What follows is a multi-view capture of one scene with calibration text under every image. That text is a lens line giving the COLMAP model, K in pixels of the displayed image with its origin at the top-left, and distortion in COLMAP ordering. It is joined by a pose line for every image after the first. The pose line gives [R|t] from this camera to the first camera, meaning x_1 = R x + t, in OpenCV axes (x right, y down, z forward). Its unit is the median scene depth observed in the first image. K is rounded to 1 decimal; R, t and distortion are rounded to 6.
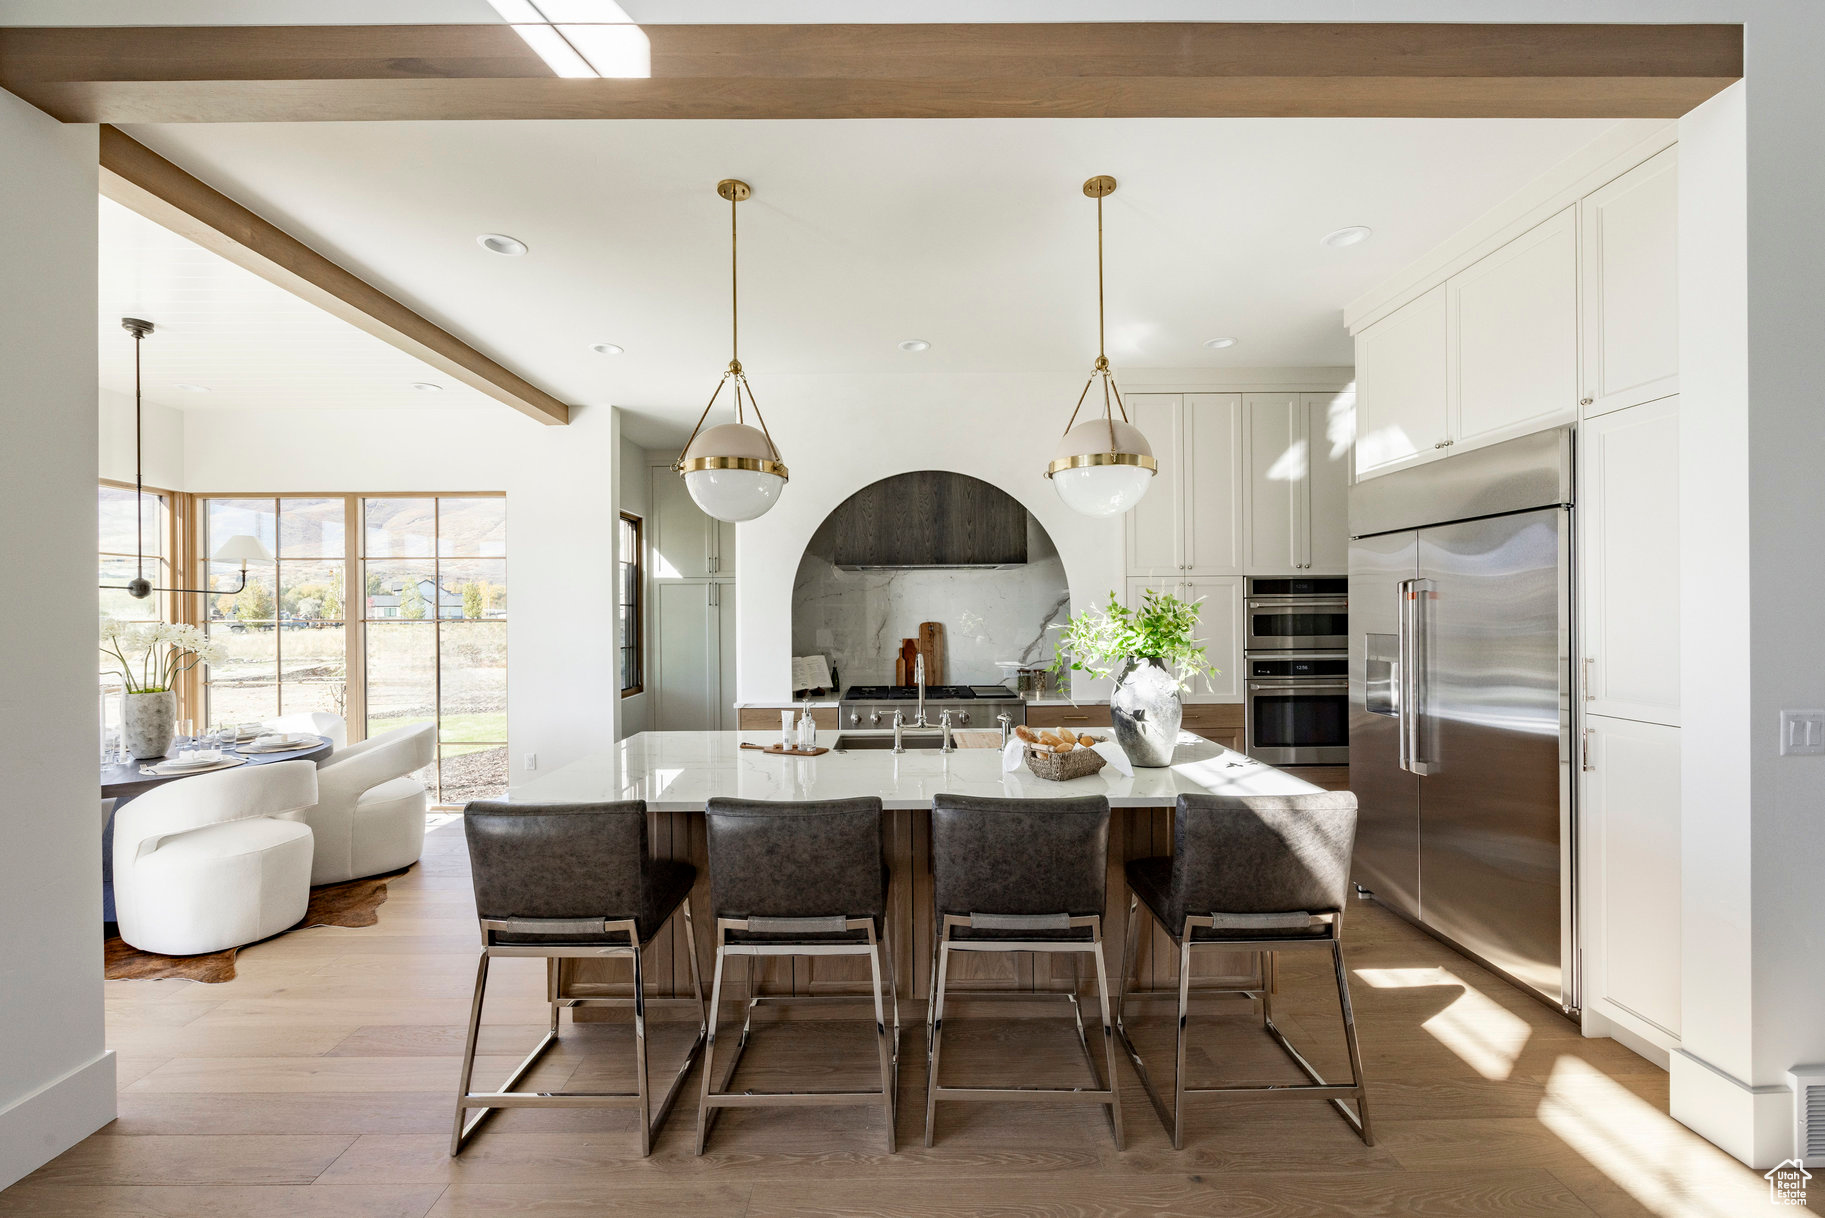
lens RADIAL K [[742.7, 0, 905.7], [0, 742.7, 612.7], [0, 0, 1]] dist [-0.005139, 0.000689]
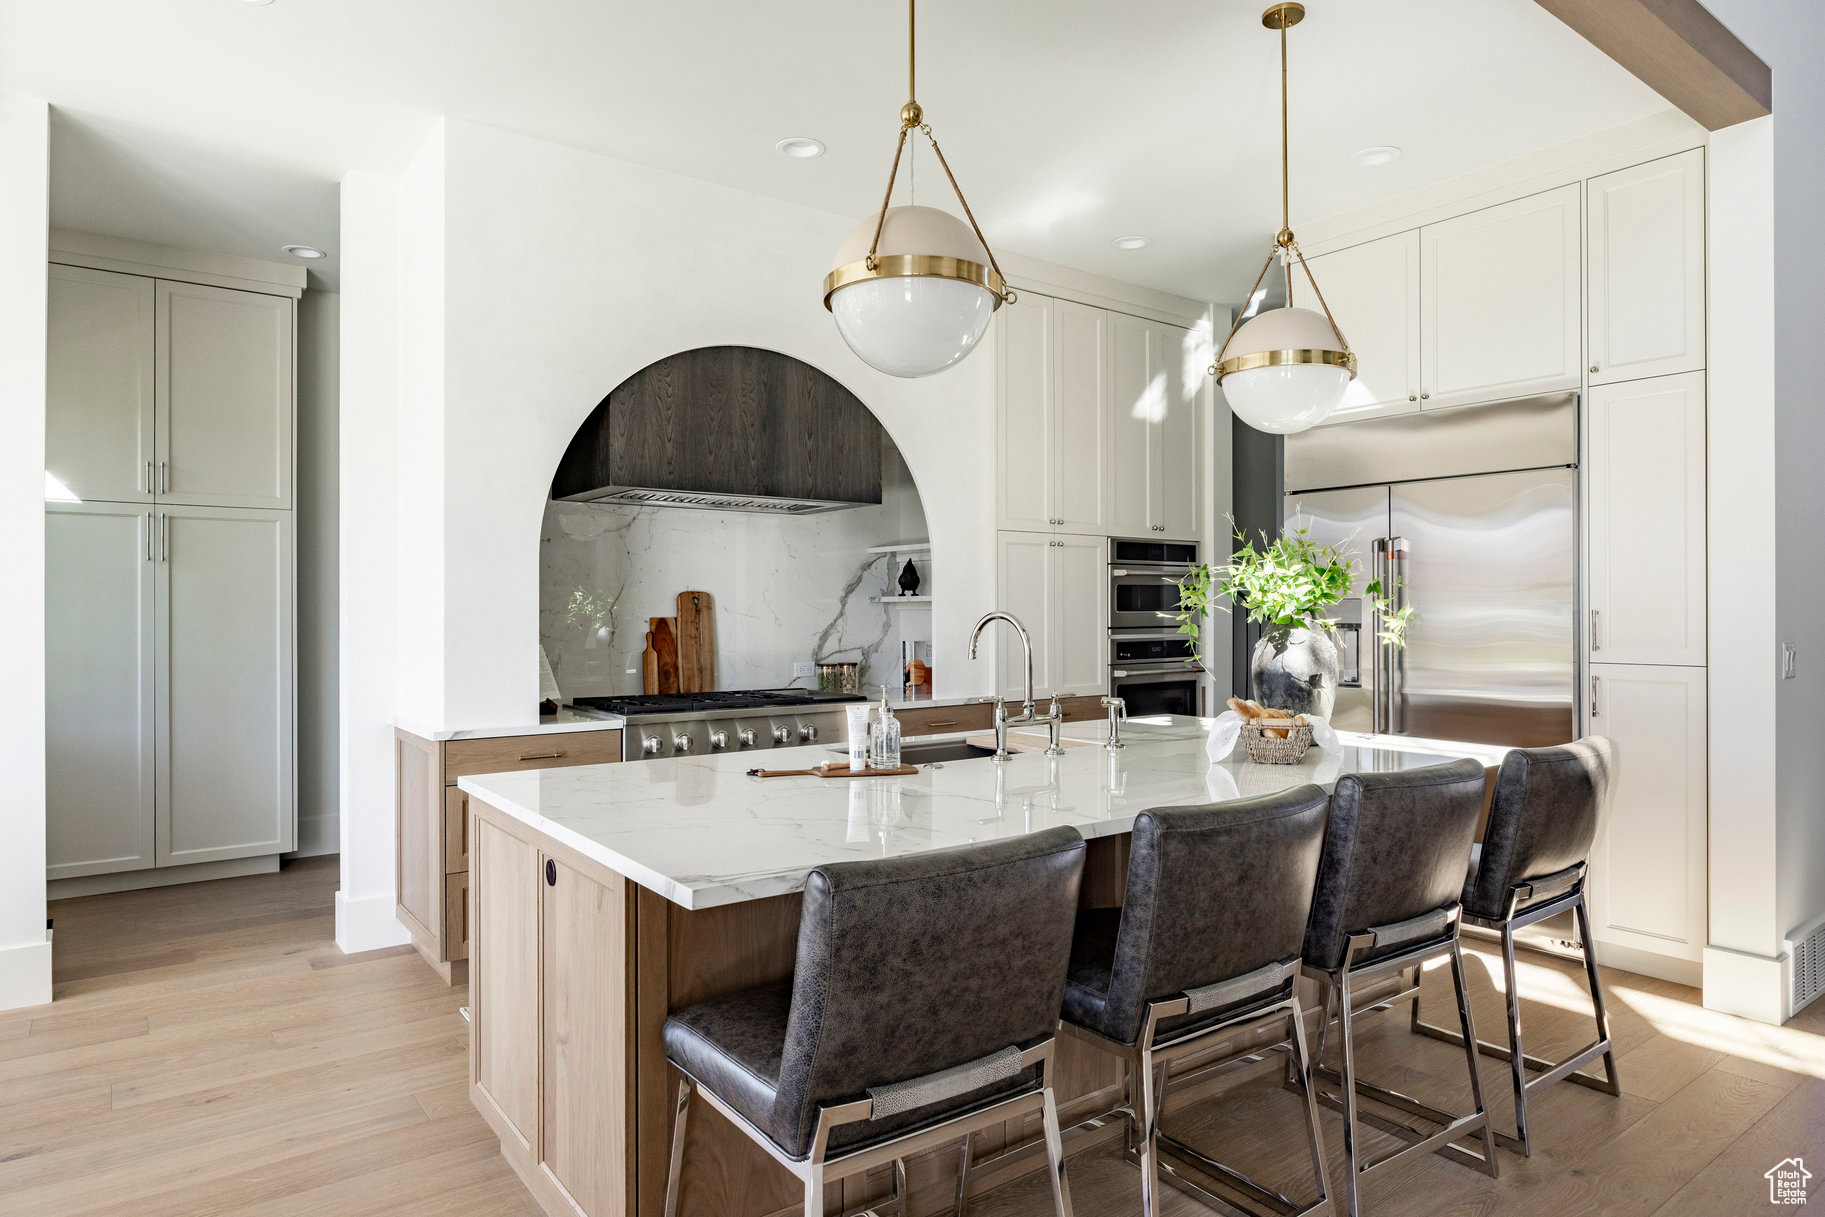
lens RADIAL K [[1089.9, 0, 916.1], [0, 1089.9, 608.5], [0, 0, 1]] dist [-0.012234, -0.002363]
pose [[0.805089, 0.008595, 0.593091, -0.465062], [-0.003709, 0.999948, -0.009457, 0.045493], [-0.593142, 0.005414, 0.805080, 0.191061]]
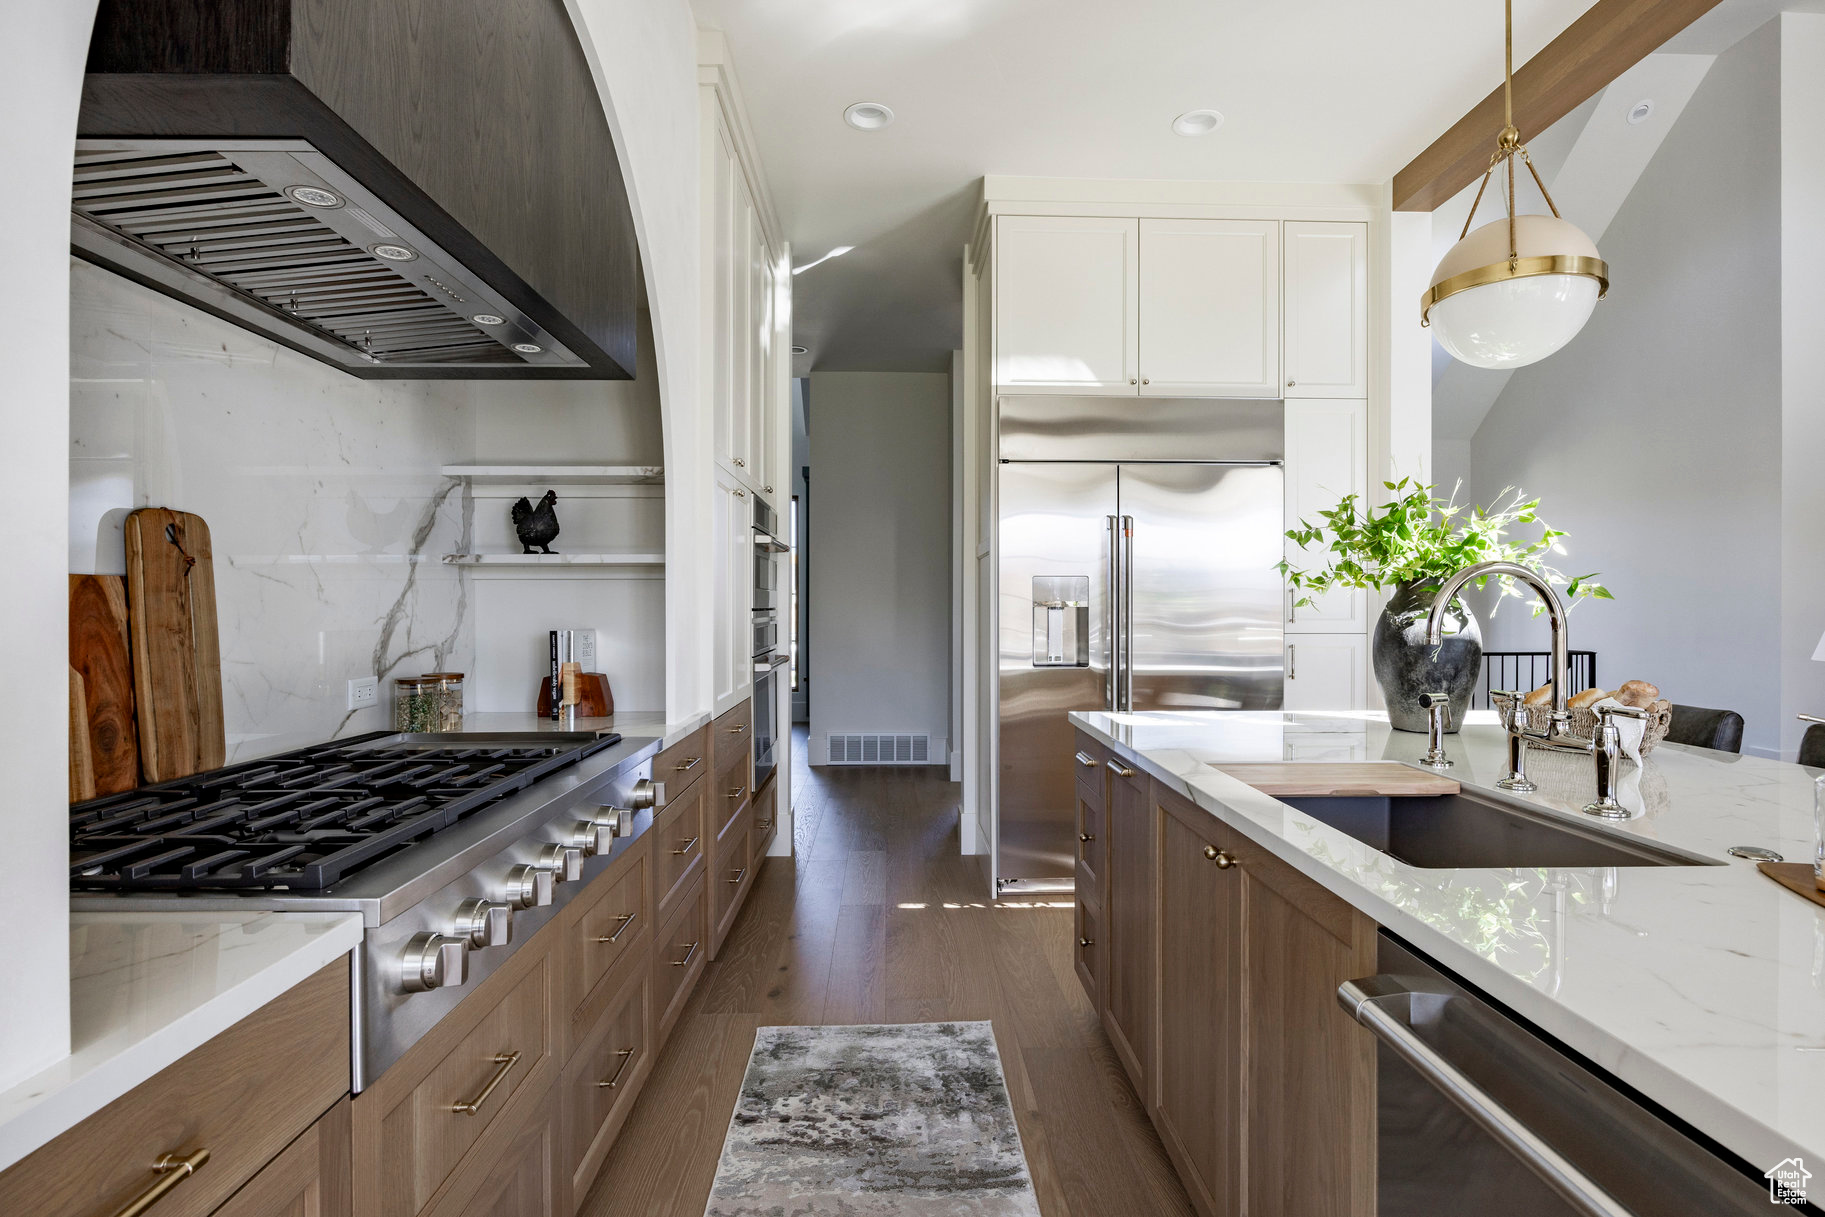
lens RADIAL K [[866.2, 0, 908.2], [0, 866.2, 614.7], [0, 0, 1]] dist [-0.013790, 0.000447]
pose [[-0.023647, 0.006290, 0.999701, -0.309420], [0.007629, 0.999952, -0.006111, 0.065598], [-0.999691, 0.007482, -0.023694, 0.998125]]
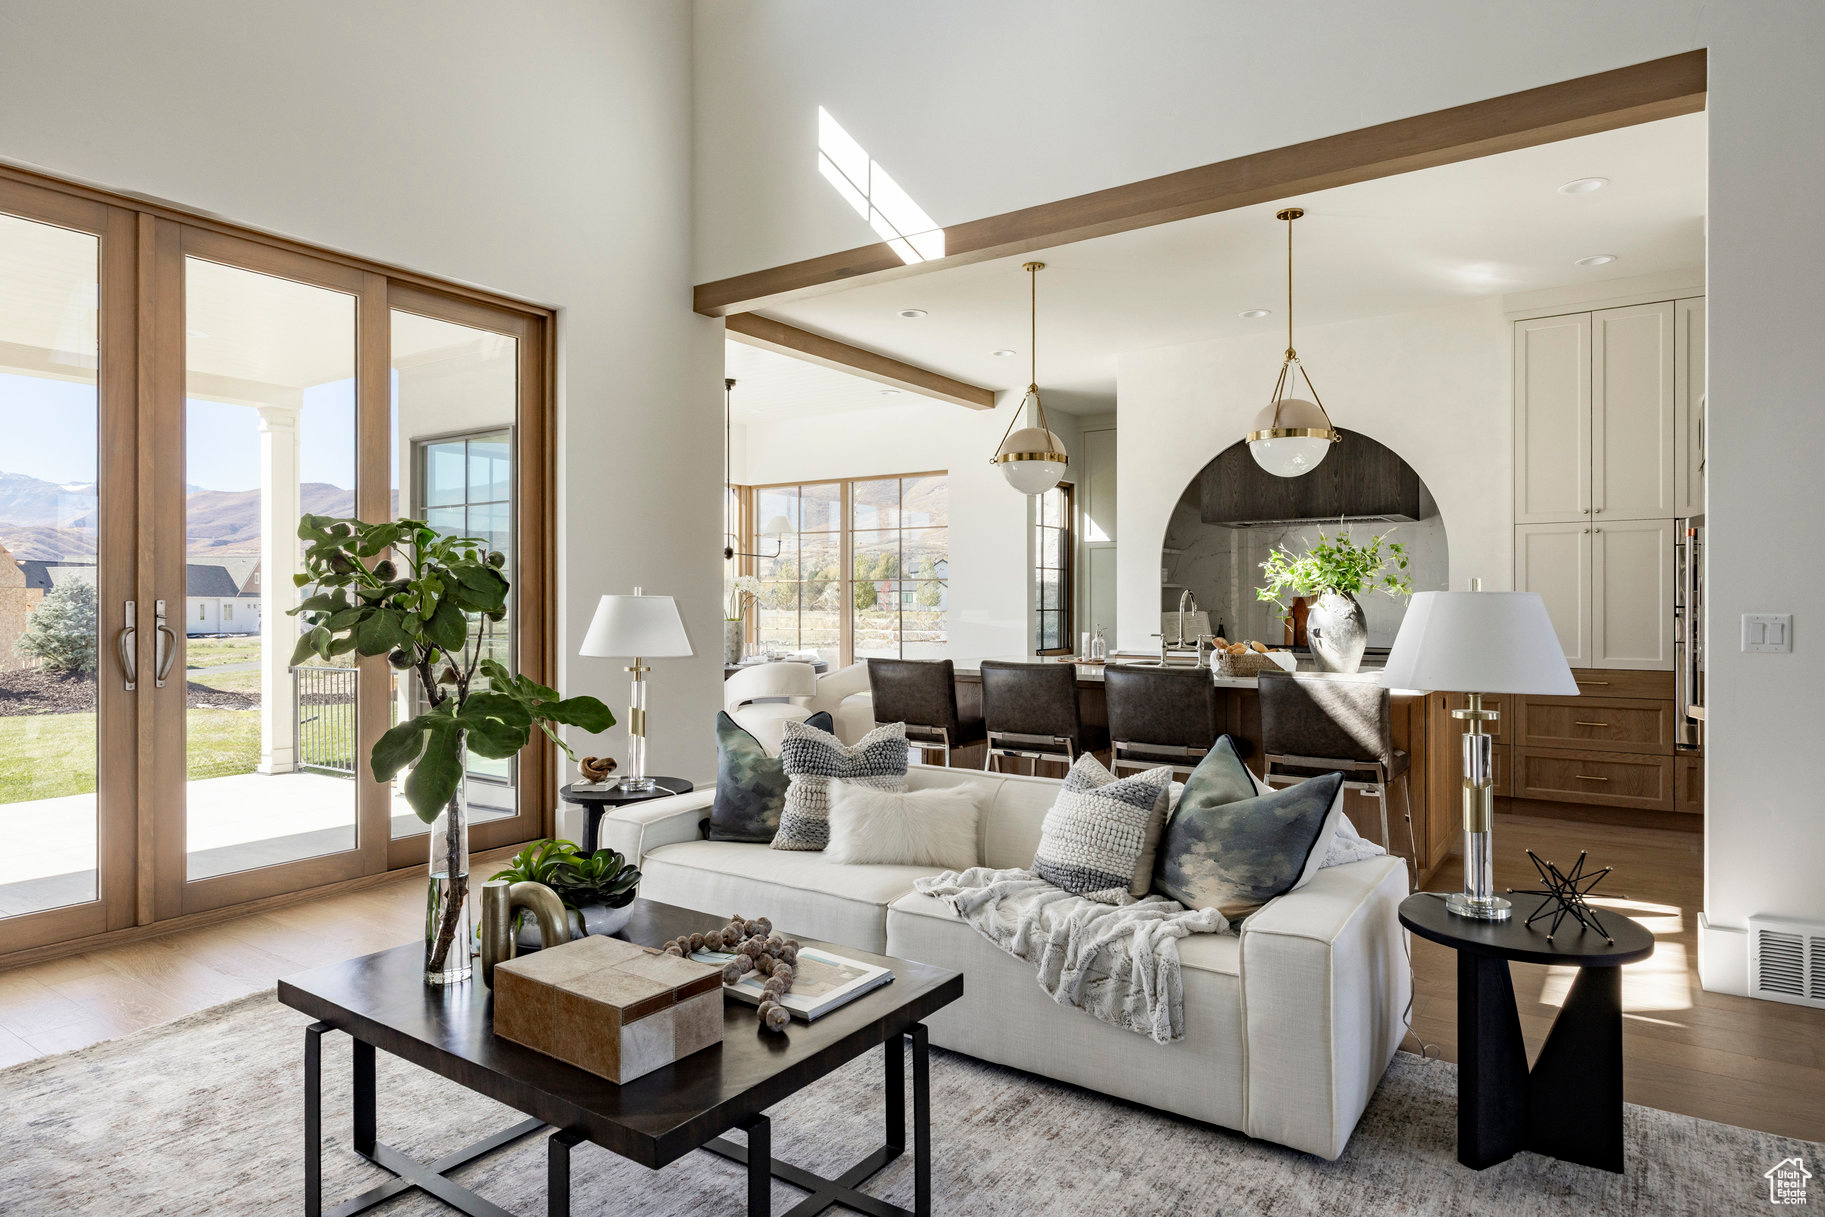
lens RADIAL K [[1058.8, 0, 910.9], [0, 1058.8, 605.9], [0, 0, 1]] dist [0.017285, 0.000214]
pose [[0.821669, 0.010474, -0.569868, 0.483411], [-0.007845, 0.999944, 0.007068, 0.052808], [0.569911, -0.001337, 0.821706, -0.539256]]
